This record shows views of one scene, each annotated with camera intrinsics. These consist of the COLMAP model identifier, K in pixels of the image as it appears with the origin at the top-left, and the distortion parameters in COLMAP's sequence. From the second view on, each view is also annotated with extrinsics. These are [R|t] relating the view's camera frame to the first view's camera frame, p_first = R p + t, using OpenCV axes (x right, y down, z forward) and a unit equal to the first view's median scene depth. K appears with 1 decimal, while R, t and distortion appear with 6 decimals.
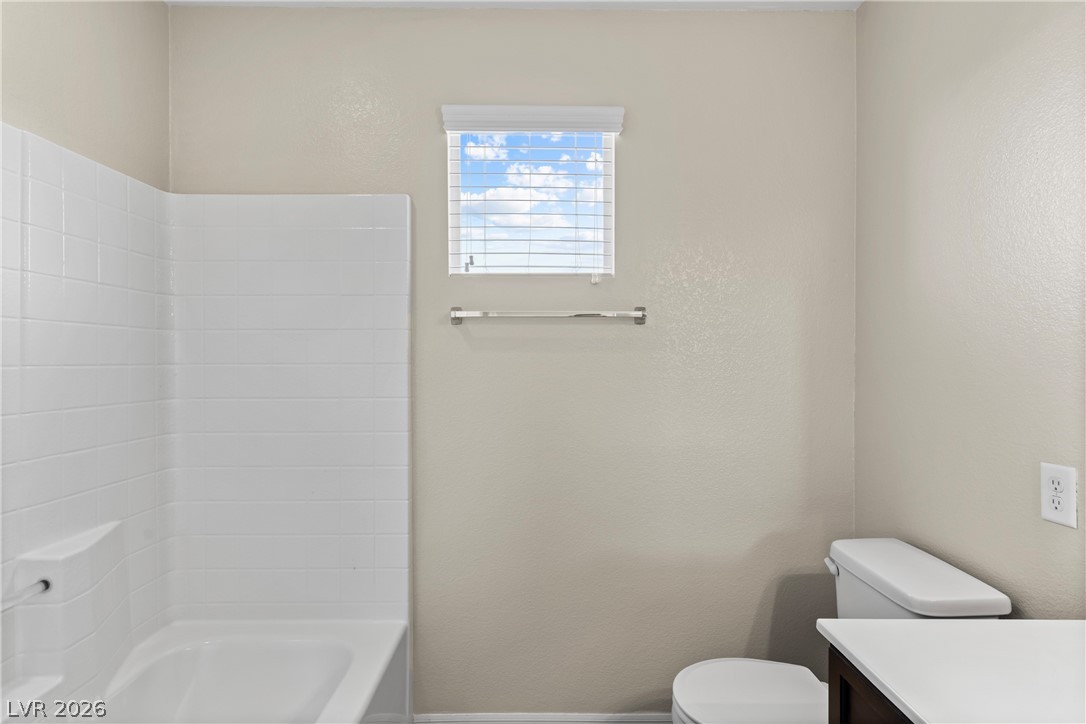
lens RADIAL K [[578.1, 0, 544.4], [0, 578.1, 363.2], [0, 0, 1]] dist [0.006006, 0.000220]
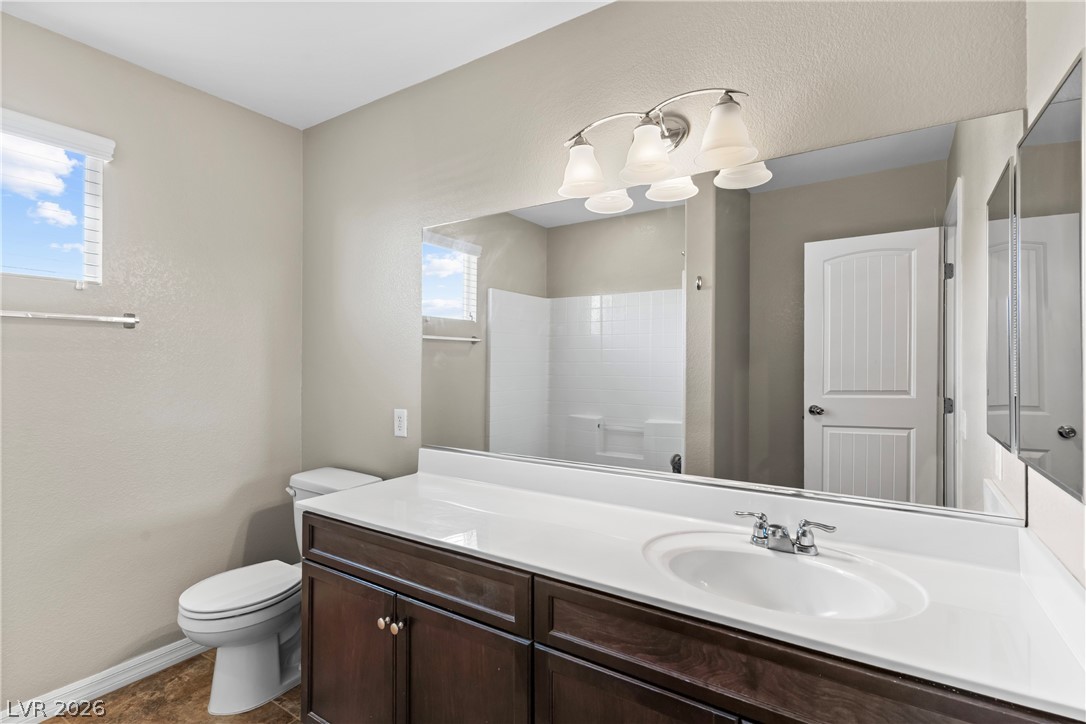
lens RADIAL K [[512.0, 0, 543.1], [0, 512.0, 360.3], [0, 0, 1]] dist [-0.020376, -0.000858]
pose [[0.568894, -0.001720, 0.822409, -0.202170], [0.001225, 0.999998, 0.001244, -0.002399], [-0.822410, 0.000300, 0.568896, -0.279768]]
